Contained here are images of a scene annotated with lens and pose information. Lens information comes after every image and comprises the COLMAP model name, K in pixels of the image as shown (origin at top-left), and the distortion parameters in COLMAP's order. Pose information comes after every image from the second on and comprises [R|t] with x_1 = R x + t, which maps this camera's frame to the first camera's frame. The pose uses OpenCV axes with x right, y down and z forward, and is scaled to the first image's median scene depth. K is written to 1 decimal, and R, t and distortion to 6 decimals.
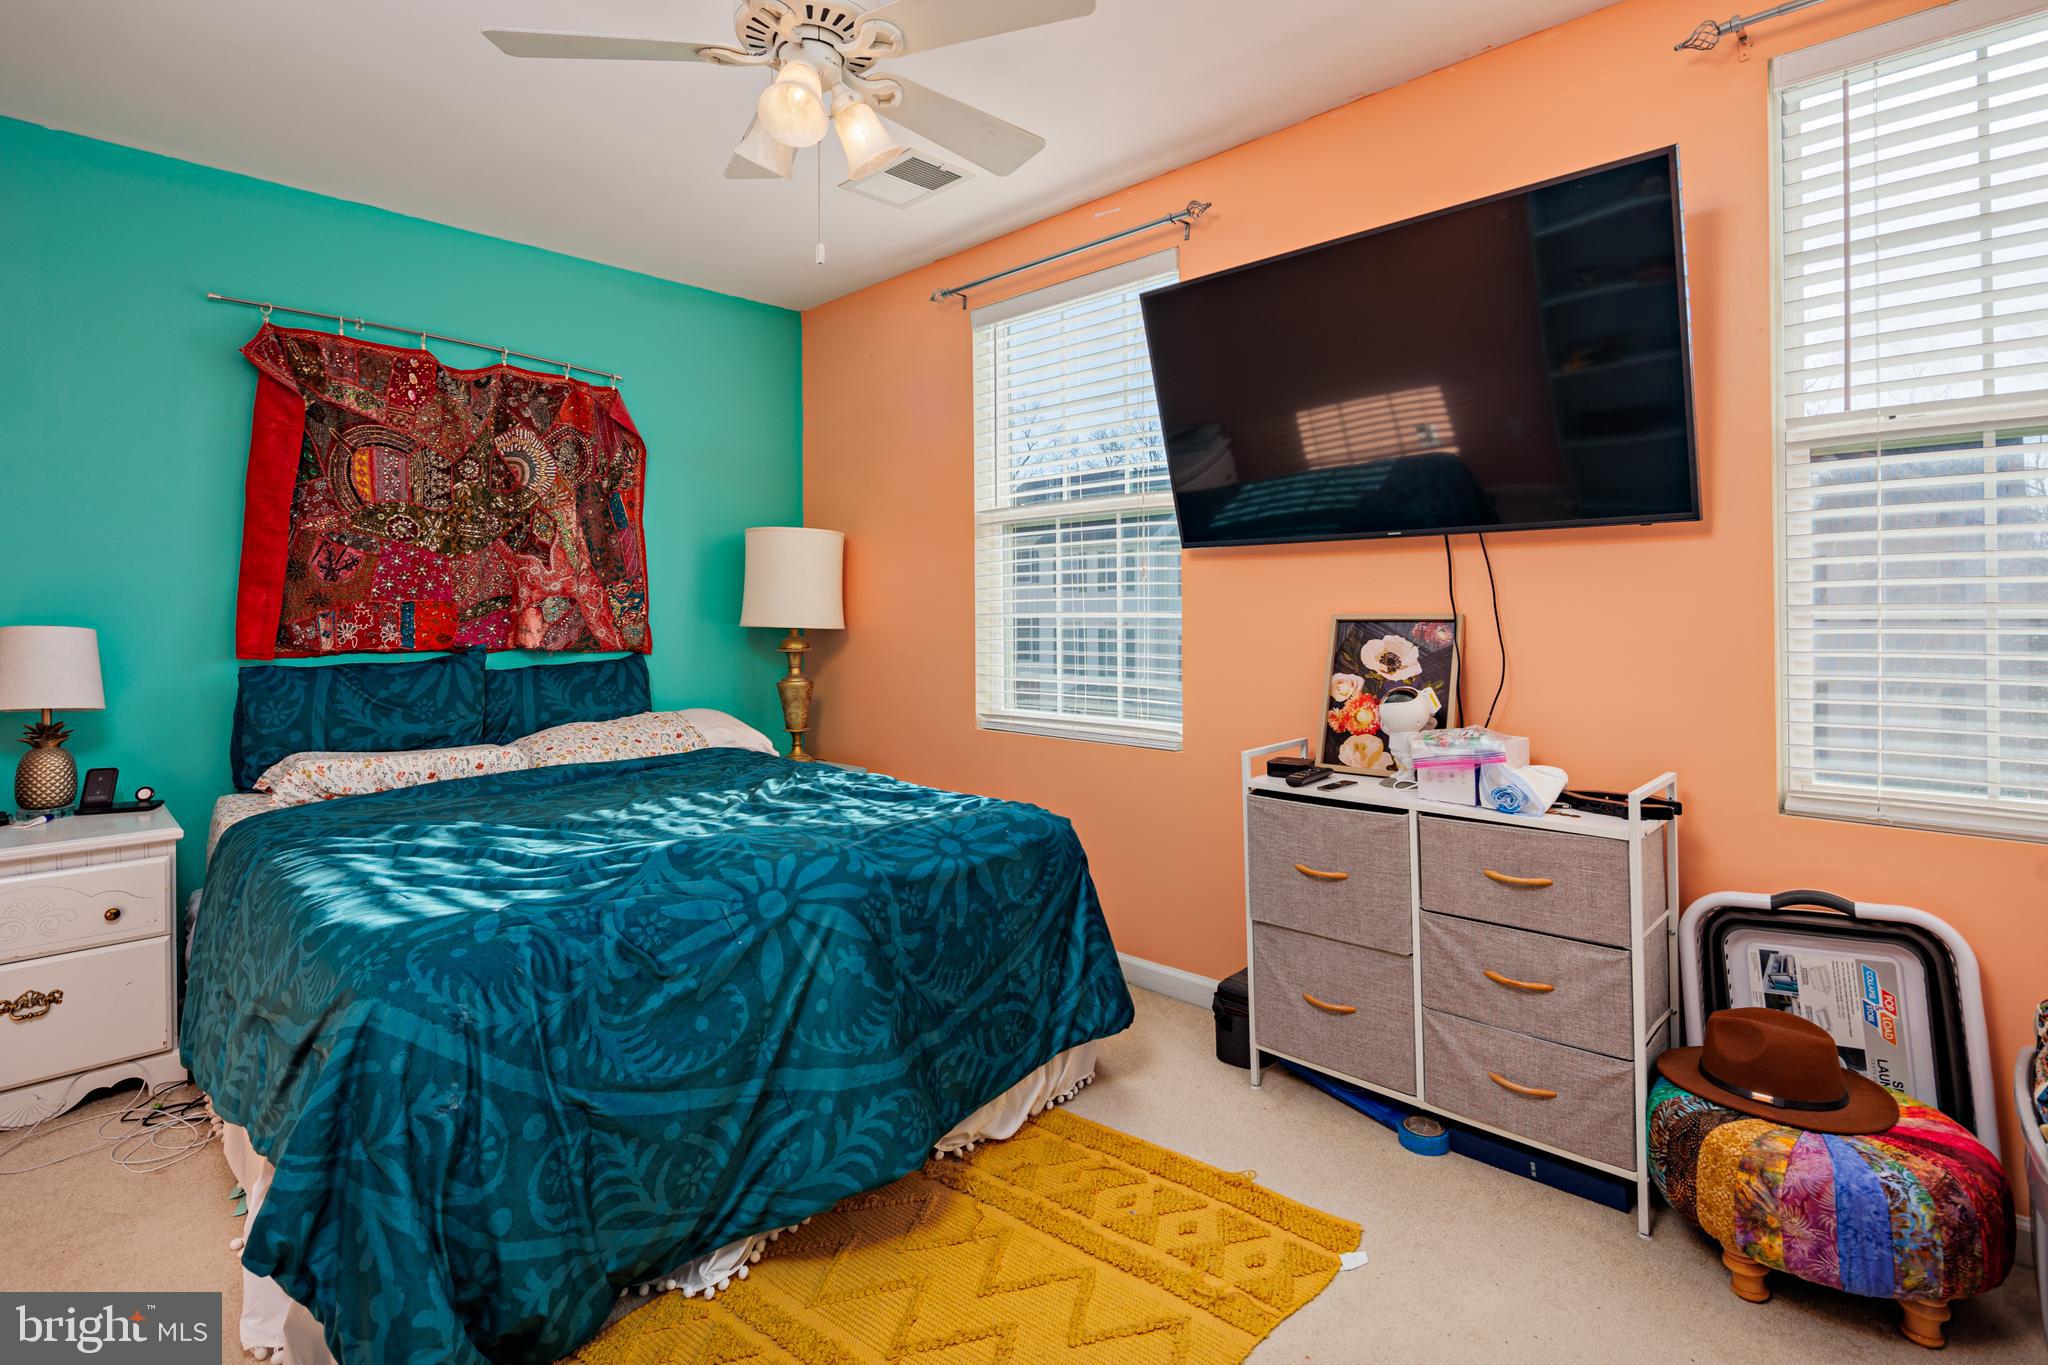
lens RADIAL K [[994.2, 0, 1014.7], [0, 994.2, 601.0], [0, 0, 1]] dist [0.008711, -0.007584]
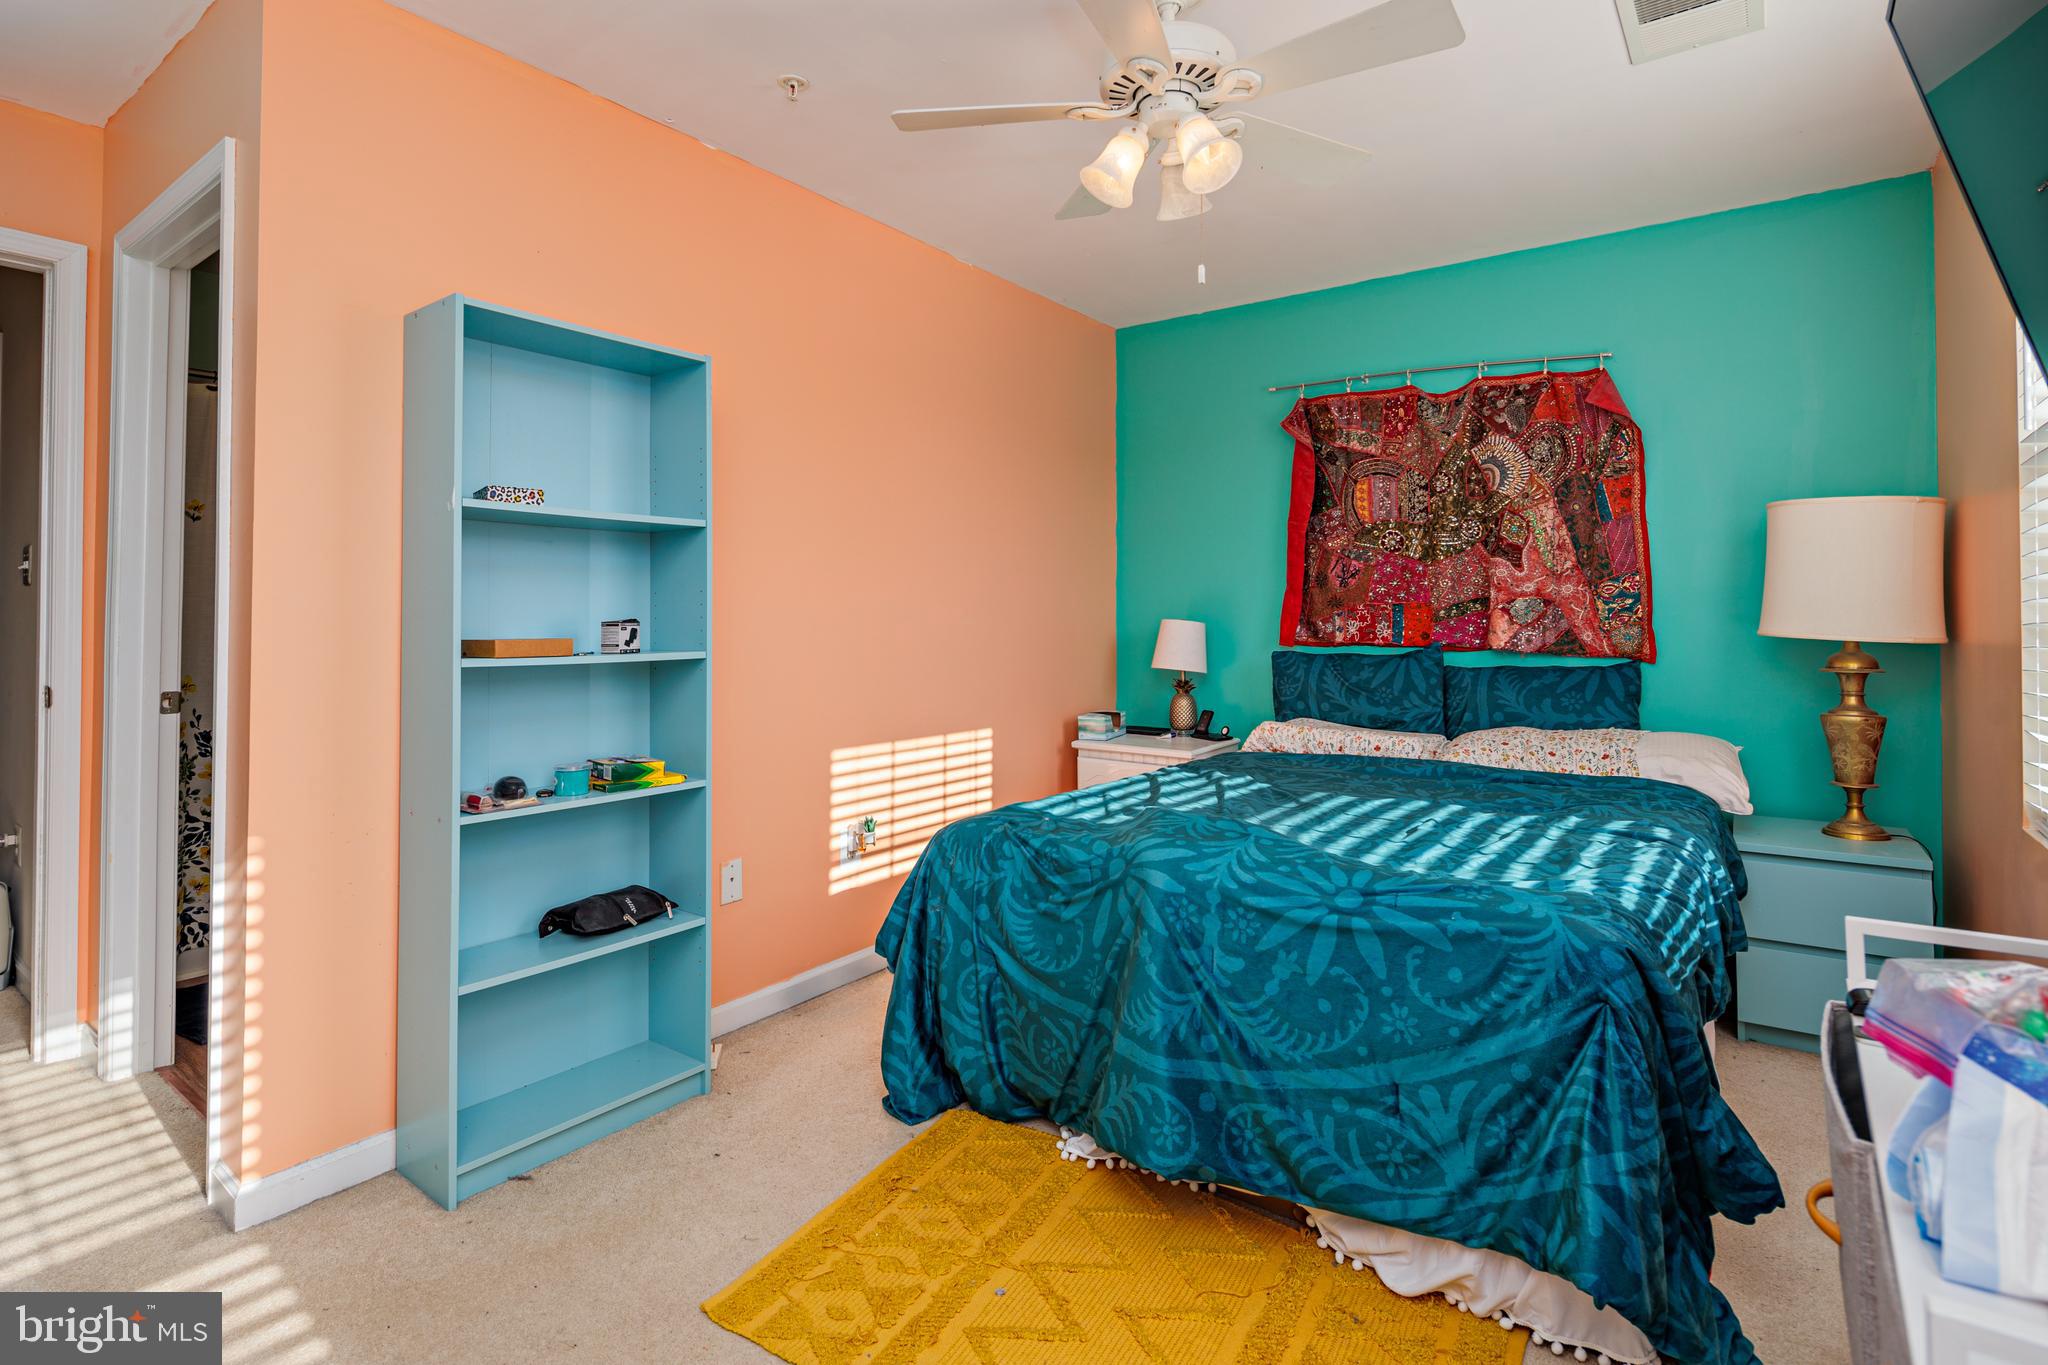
lens RADIAL K [[995.9, 0, 1017.8], [0, 995.9, 580.5], [0, 0, 1]] dist [0.004317, -0.001096]
pose [[0.138437, -0.022826, -0.990108, 0.561539], [0.007630, 0.999729, -0.021981, -0.004577], [0.990342, -0.004511, 0.138574, 0.452574]]
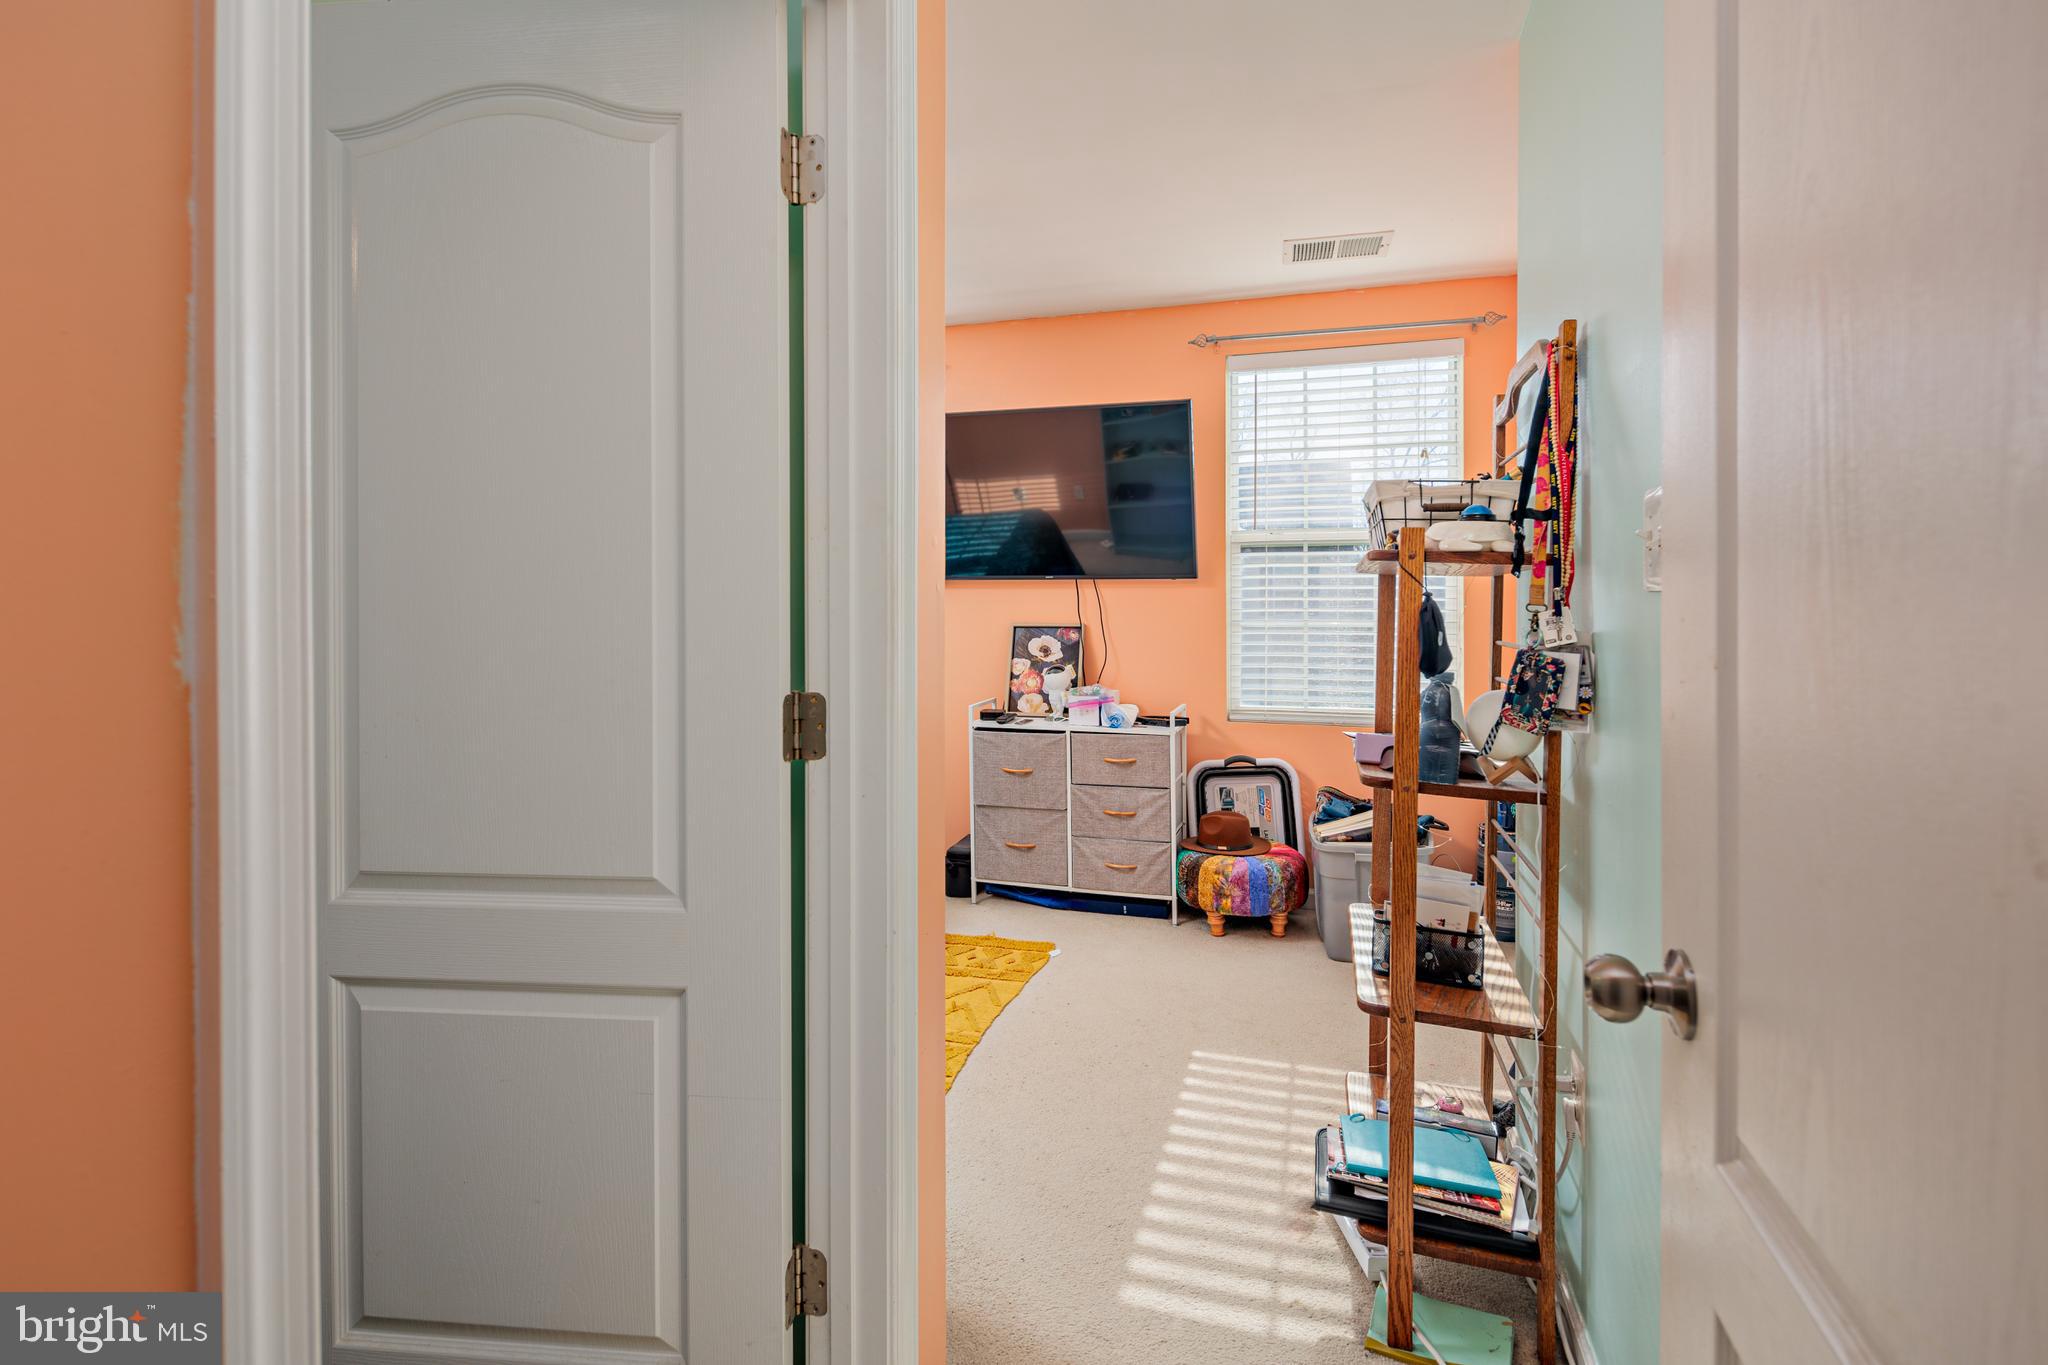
lens RADIAL K [[994.2, 0, 1014.7], [0, 994.2, 601.0], [0, 0, 1]] dist [0.008711, -0.007584]
pose [[0.894391, 0.006080, 0.447246, -0.443977], [-0.008870, 0.999952, 0.004145, -0.031975], [-0.447199, -0.007674, 0.894402, -0.519846]]
